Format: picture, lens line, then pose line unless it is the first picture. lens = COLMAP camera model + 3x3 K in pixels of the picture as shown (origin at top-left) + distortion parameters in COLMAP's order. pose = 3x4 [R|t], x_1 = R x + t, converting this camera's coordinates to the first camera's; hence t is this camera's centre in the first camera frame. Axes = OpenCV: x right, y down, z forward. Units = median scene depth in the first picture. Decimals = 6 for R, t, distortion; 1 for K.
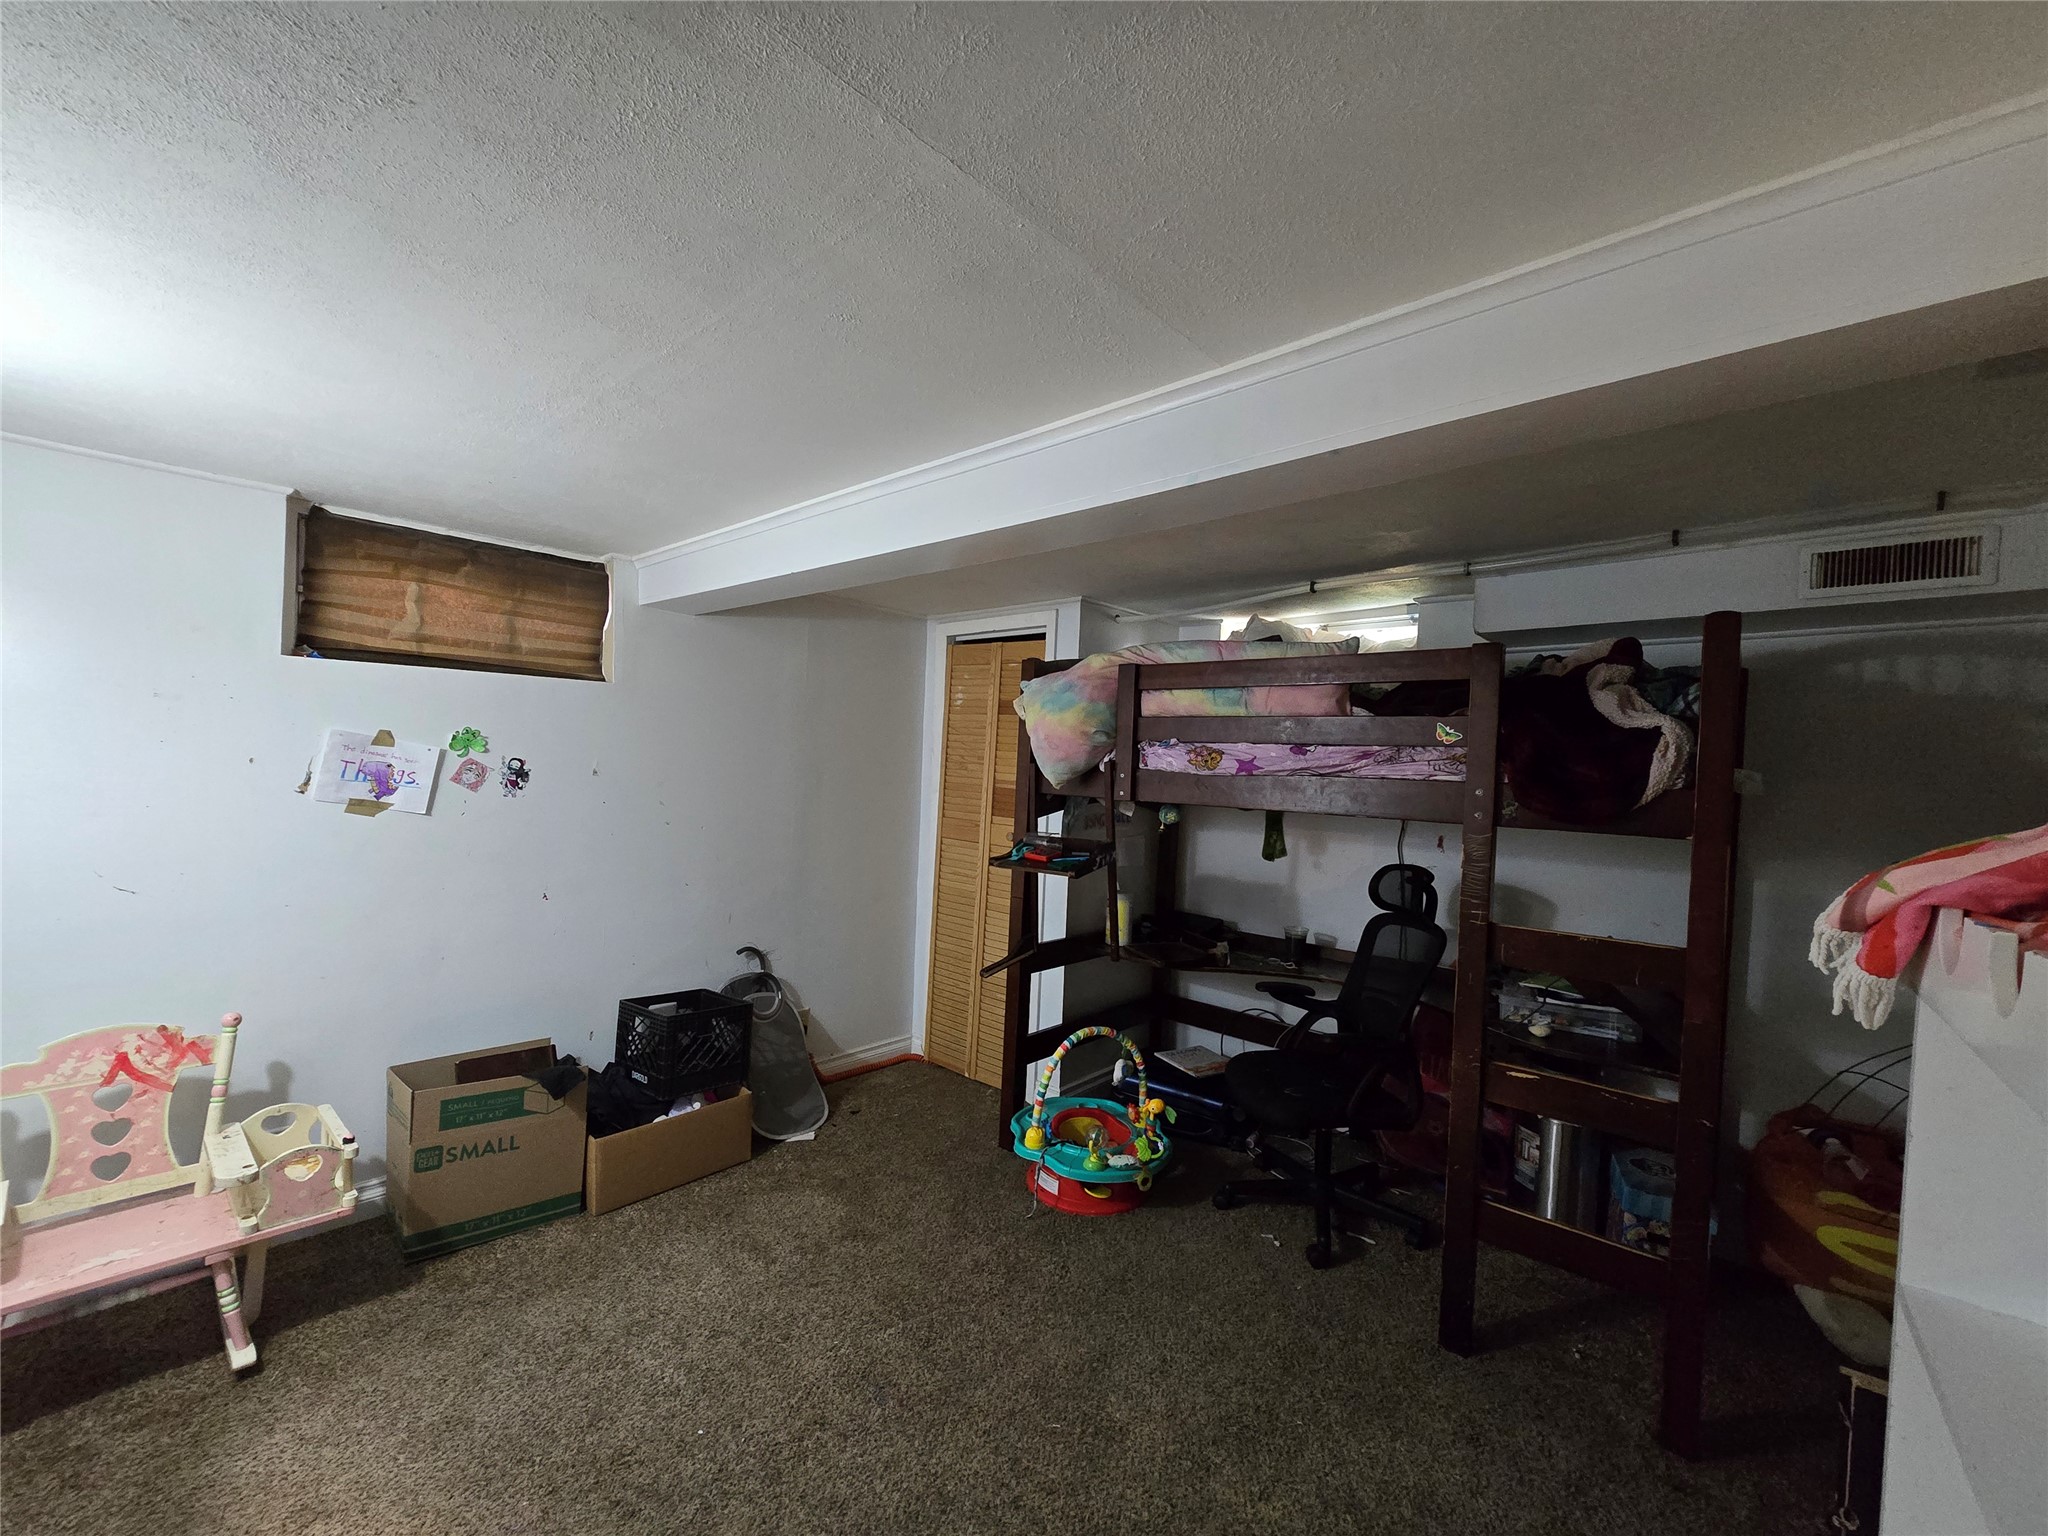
lens RADIAL K [[820.4, 0, 1024.0], [0, 820.4, 768.0], [0, 0, 1]] dist [-0.000366, -0.000048]
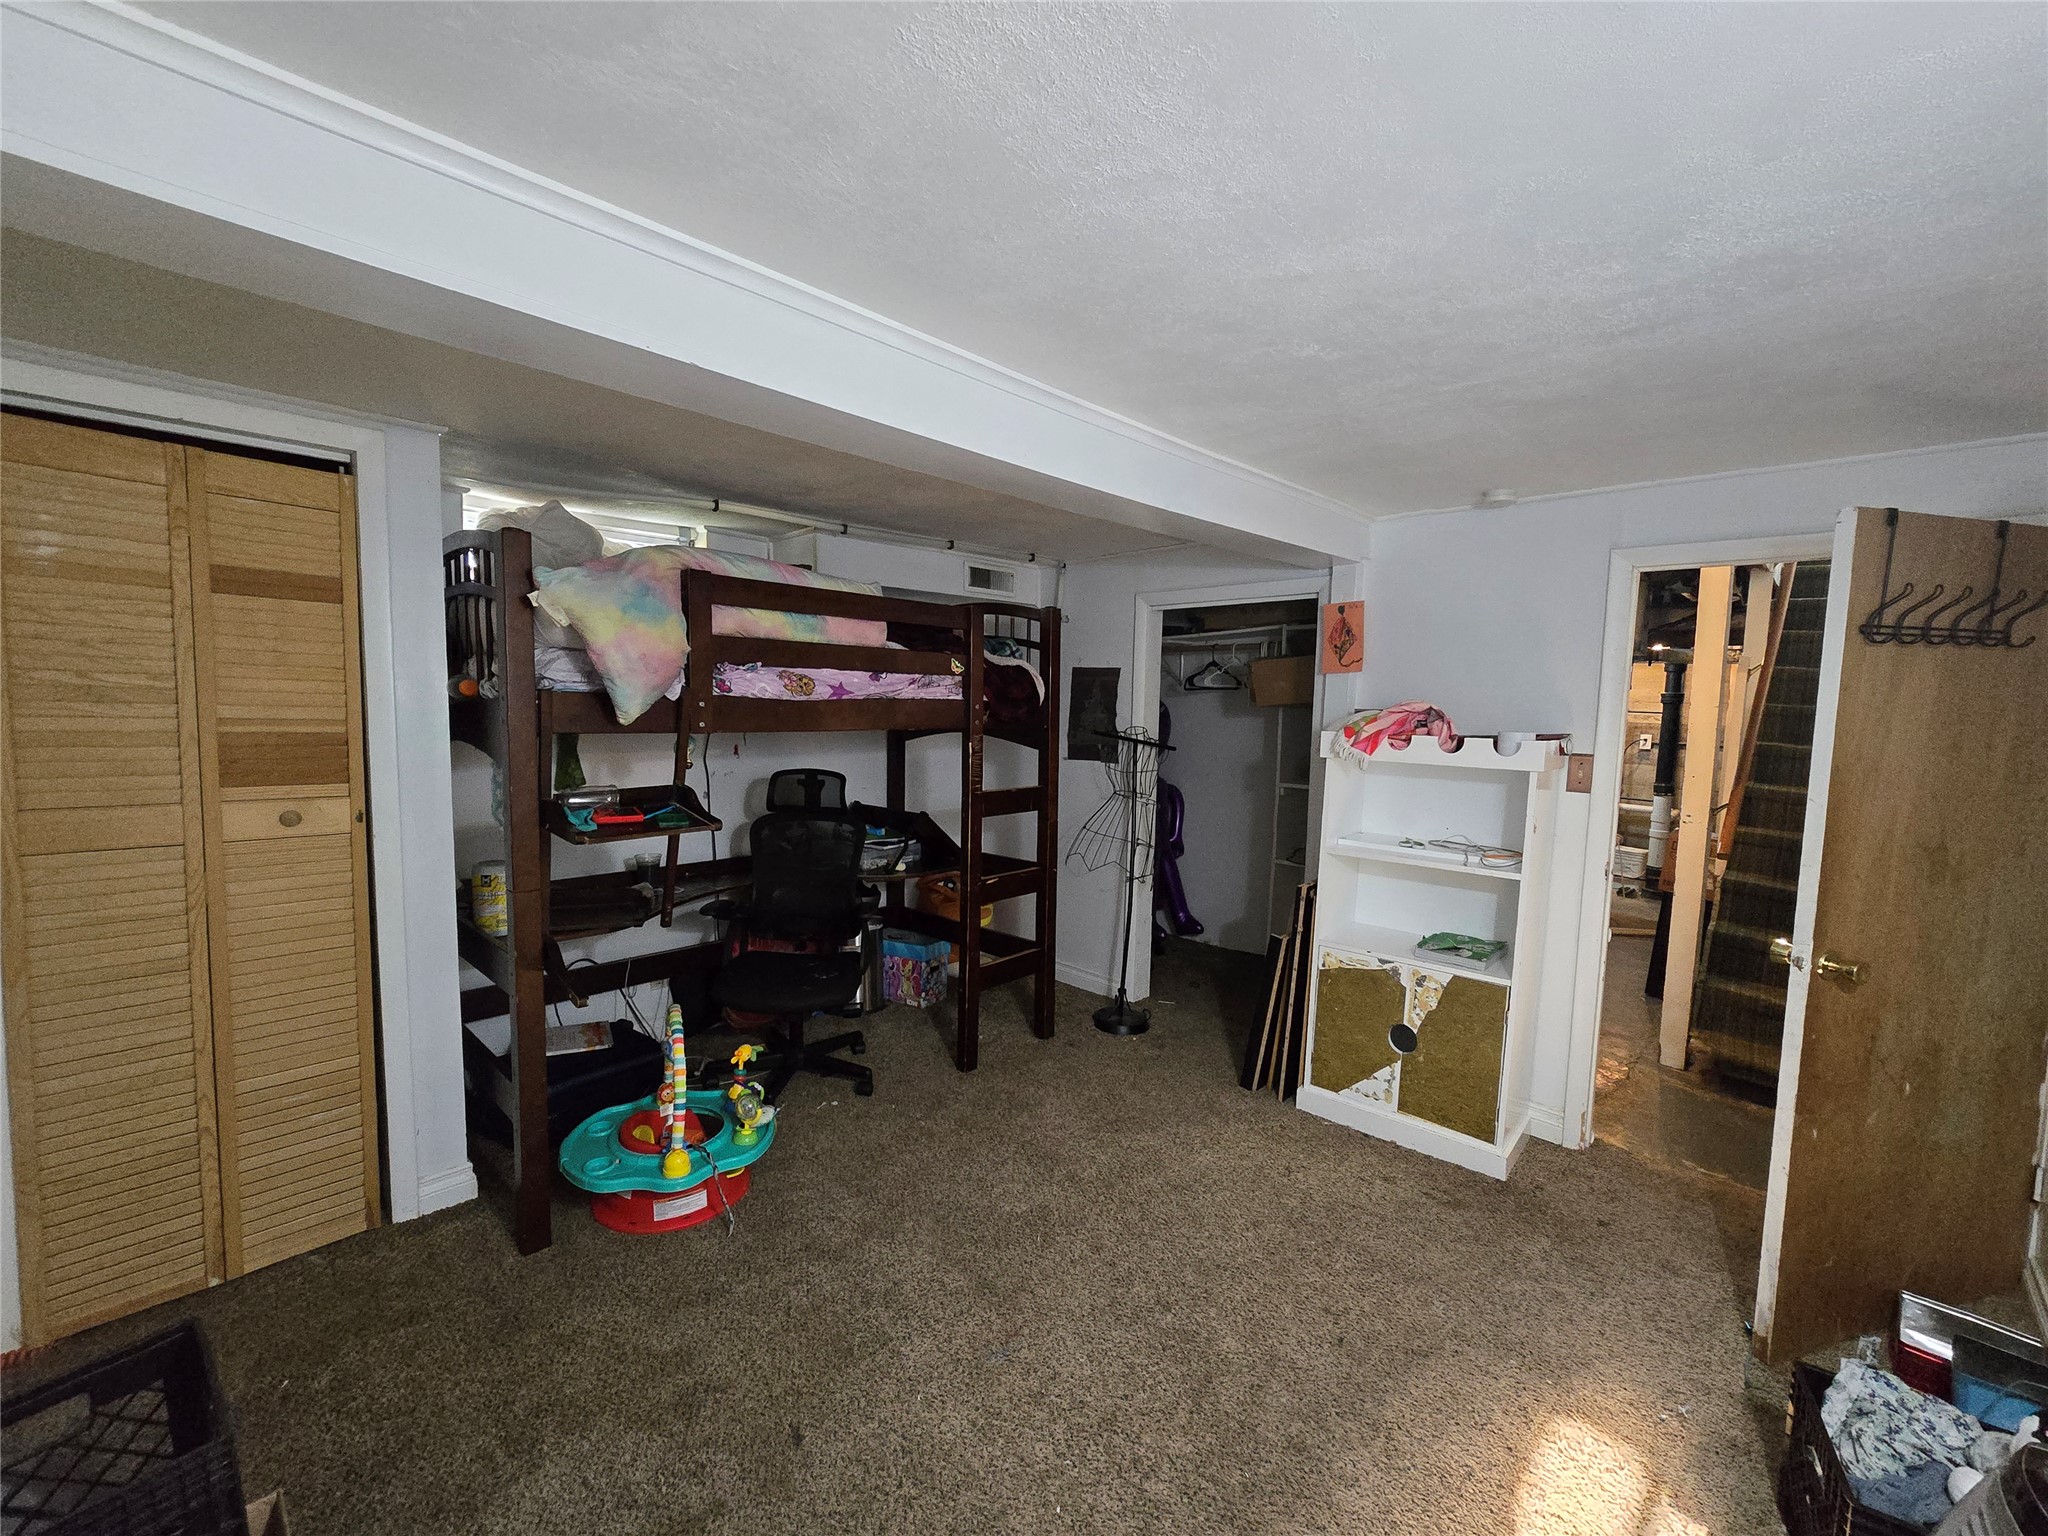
lens RADIAL K [[824.1, 0, 1024.0], [0, 824.1, 768.0], [0, 0, 1]] dist [0.000419, 0.000032]
pose [[0.044344, -0.120554, 0.991716, -0.785203], [-0.010157, 0.992587, 0.121114, -0.034761], [-0.998965, -0.015444, 0.042791, 0.689338]]
